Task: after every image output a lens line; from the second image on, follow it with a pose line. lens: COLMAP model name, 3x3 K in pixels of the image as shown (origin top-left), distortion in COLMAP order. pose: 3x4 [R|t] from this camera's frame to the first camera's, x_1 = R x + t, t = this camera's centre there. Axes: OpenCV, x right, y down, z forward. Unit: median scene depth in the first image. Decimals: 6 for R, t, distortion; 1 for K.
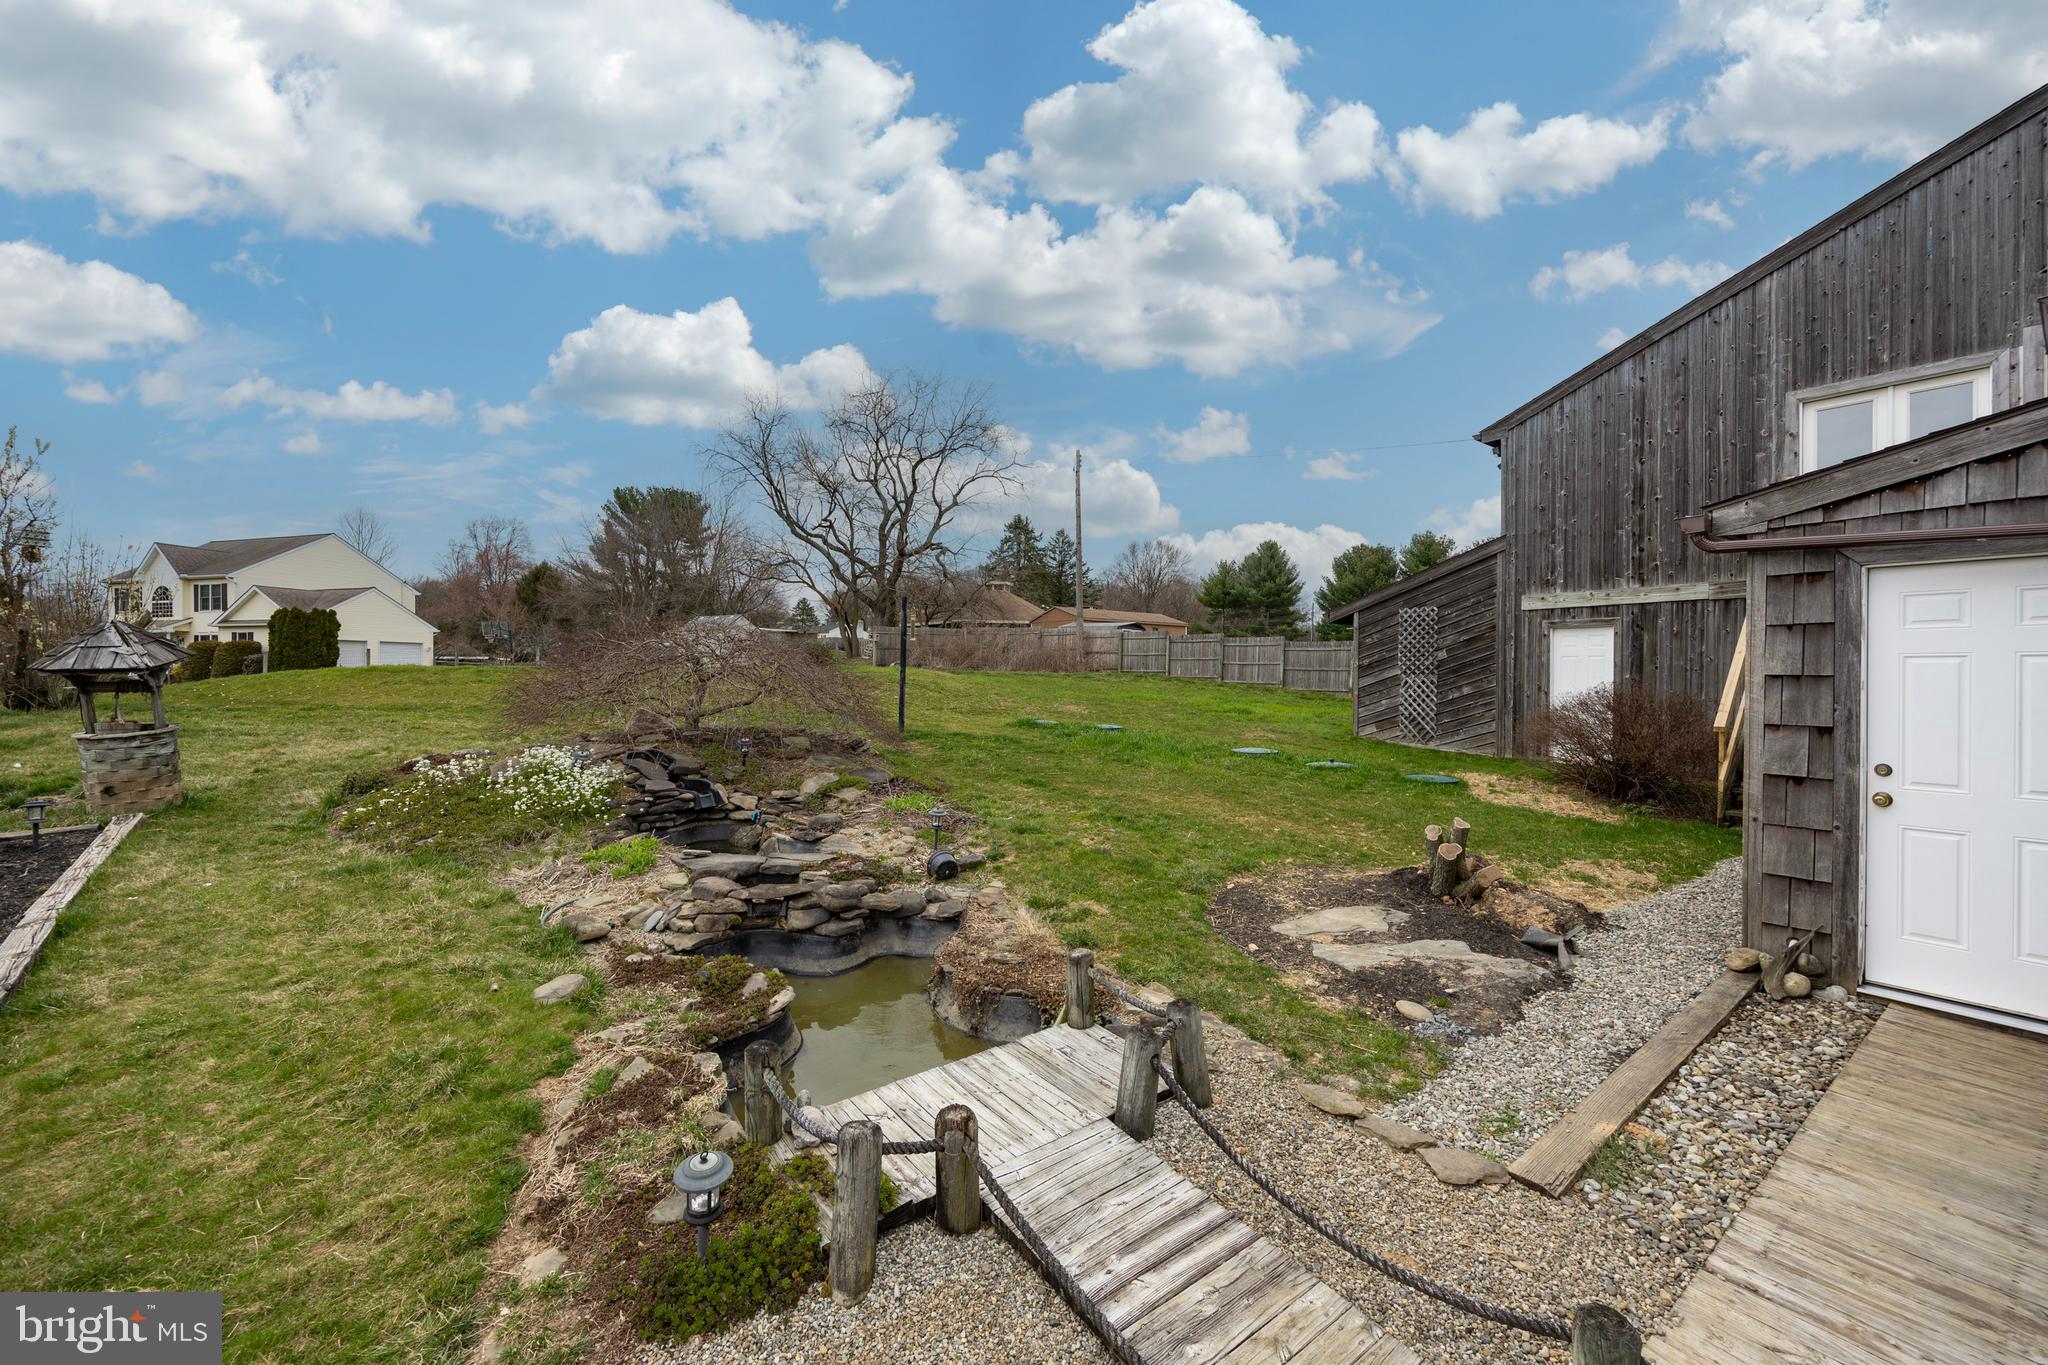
lens RADIAL K [[806.2, 0, 1017.3], [0, 806.2, 678.4], [0, 0, 1]] dist [-0.002024, -0.000609]
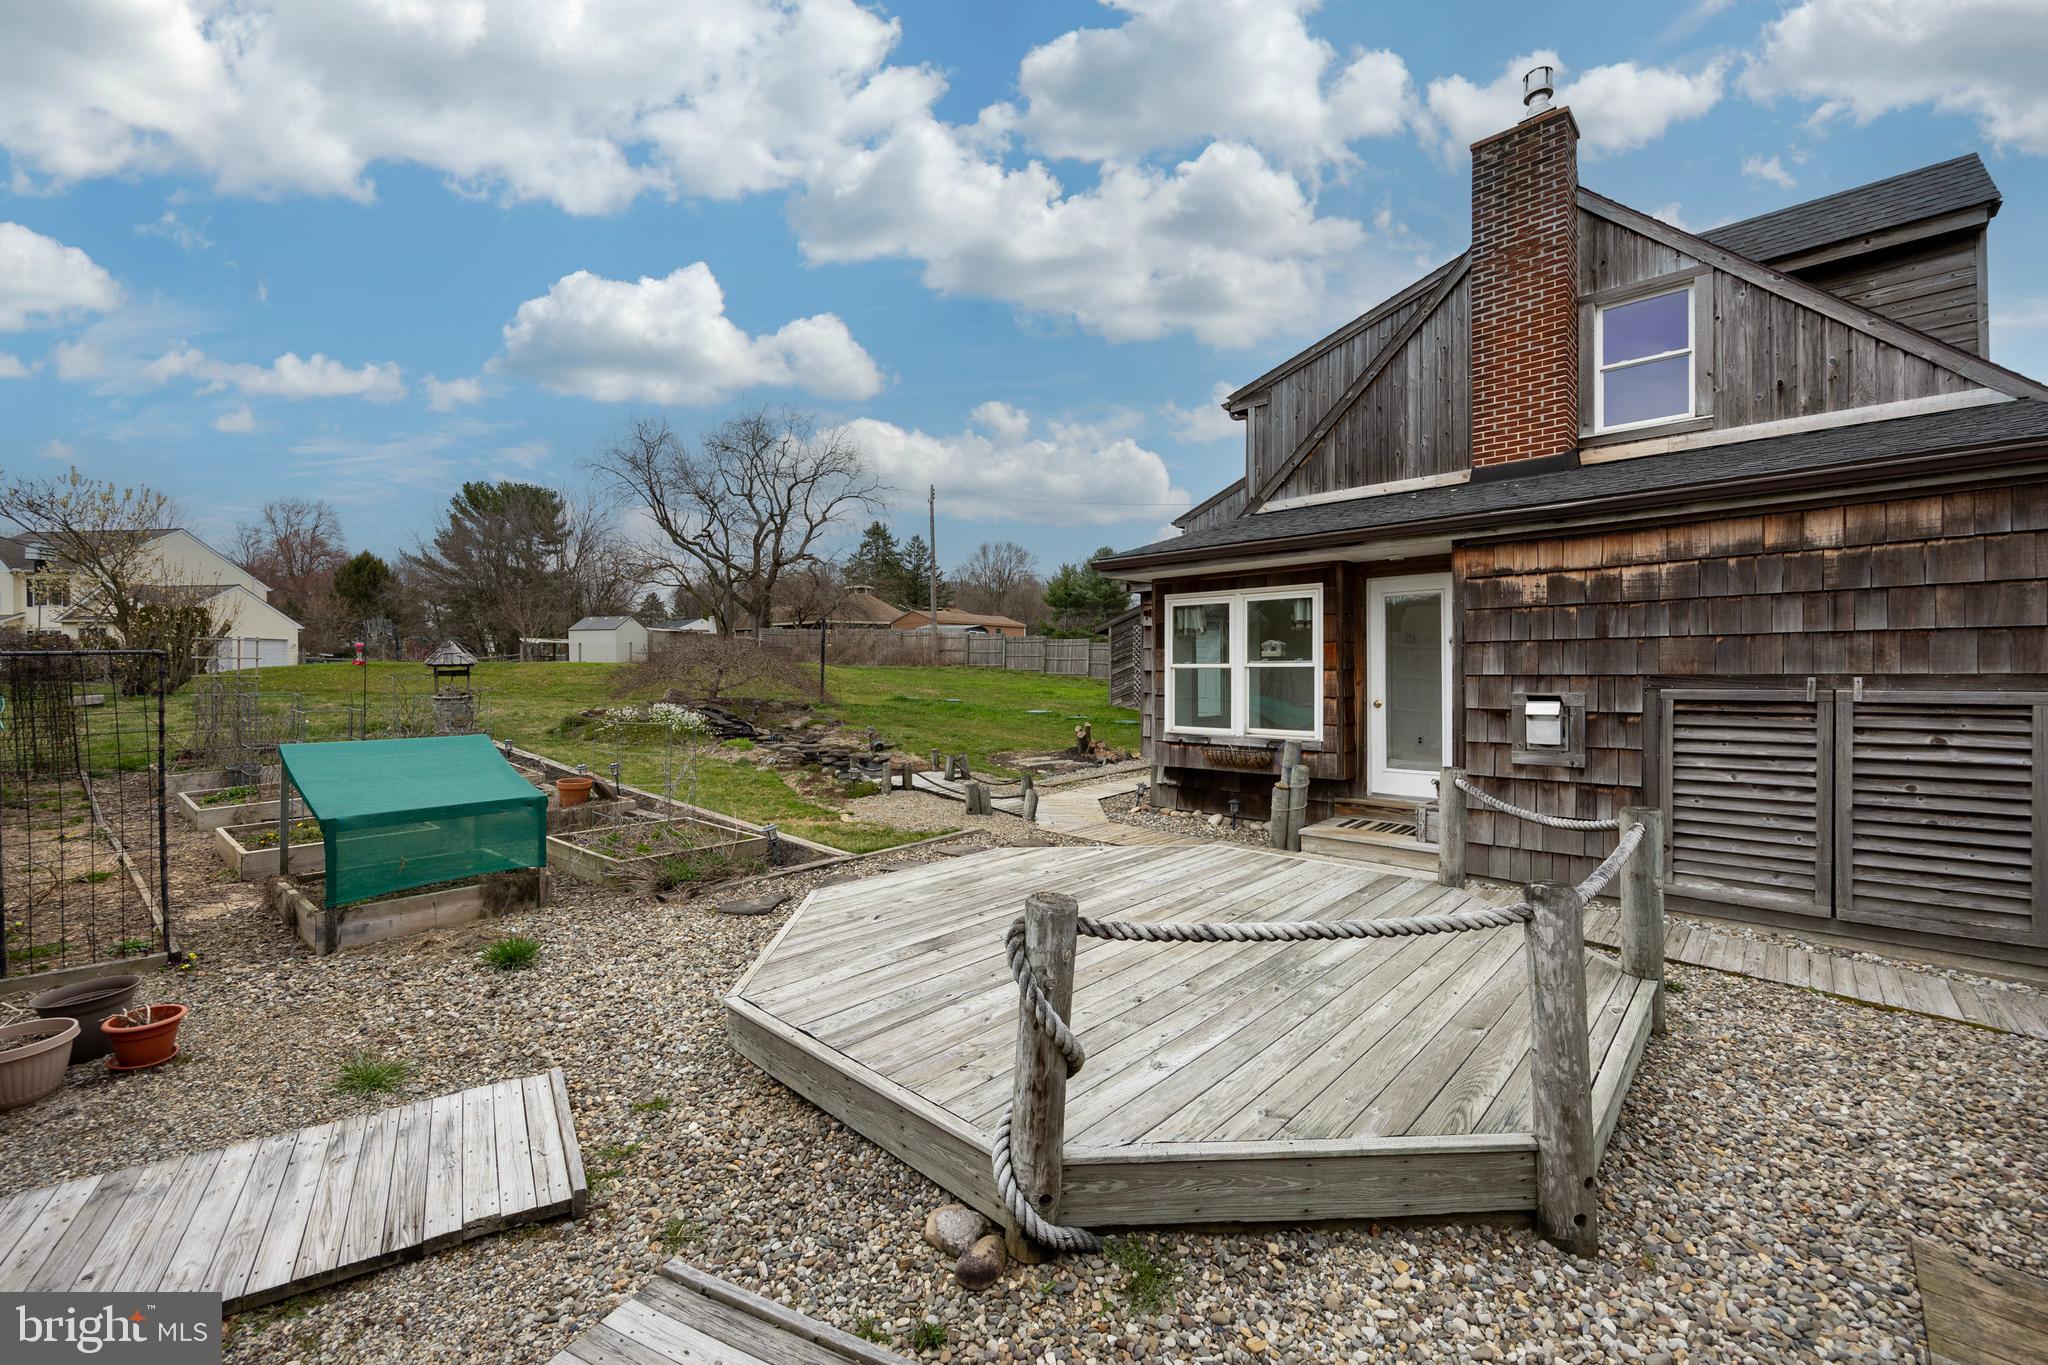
lens RADIAL K [[806.2, 0, 1018.8], [0, 806.2, 674.0], [0, 0, 1]] dist [-0.002024, -0.000609]
pose [[0.983477, -0.004385, 0.180982, -0.013599], [0.004222, 0.999990, 0.001282, 0.002307], [-0.180985, -0.000497, 0.983486, -0.172249]]
